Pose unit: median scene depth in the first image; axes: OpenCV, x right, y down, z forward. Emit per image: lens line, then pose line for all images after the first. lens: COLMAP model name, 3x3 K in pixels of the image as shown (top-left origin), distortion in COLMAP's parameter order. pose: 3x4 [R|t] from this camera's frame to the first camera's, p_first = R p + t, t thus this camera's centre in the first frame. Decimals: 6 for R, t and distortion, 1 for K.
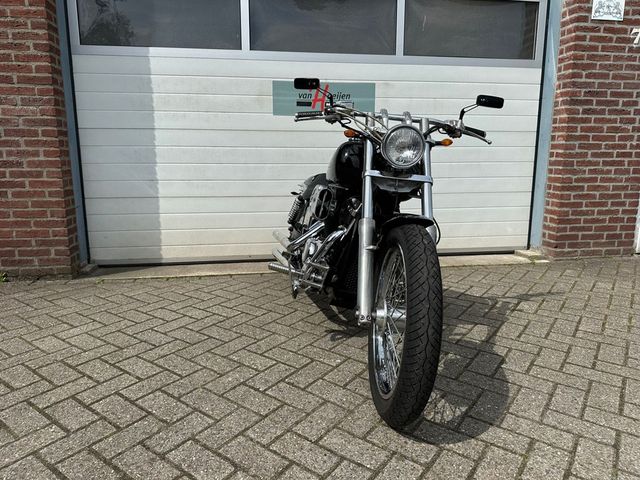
lens RADIAL K [[454.8, 0, 317.4], [0, 454.8, 229.7], [0, 0, 1]] dist [0.002155, -0.005748]
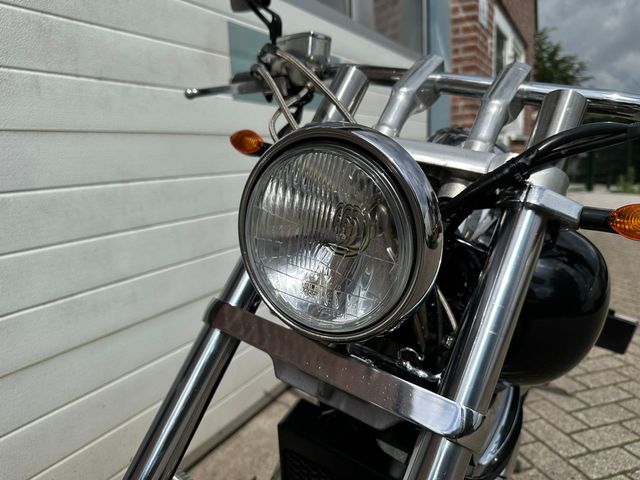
lens RADIAL K [[454.8, 0, 316.3], [0, 454.8, 237.9], [0, 0, 1]] dist [0.002155, -0.005748]
pose [[0.627015, -0.165891, 0.761139, -0.417812], [0.167924, 0.982875, 0.075885, -0.144780], [-0.760693, 0.080232, 0.644135, 0.682630]]
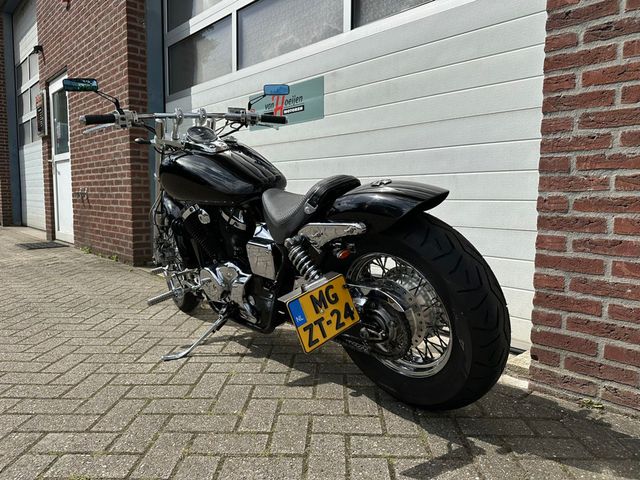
lens RADIAL K [[454.8, 0, 318.2], [0, 454.8, 229.5], [0, 0, 1]] dist [0.002155, -0.005748]
pose [[0.563314, 0.063543, -0.823796, 0.819090], [-0.140542, 0.989878, -0.019750, -0.048605], [0.814202, 0.126904, 0.566542, 0.615408]]
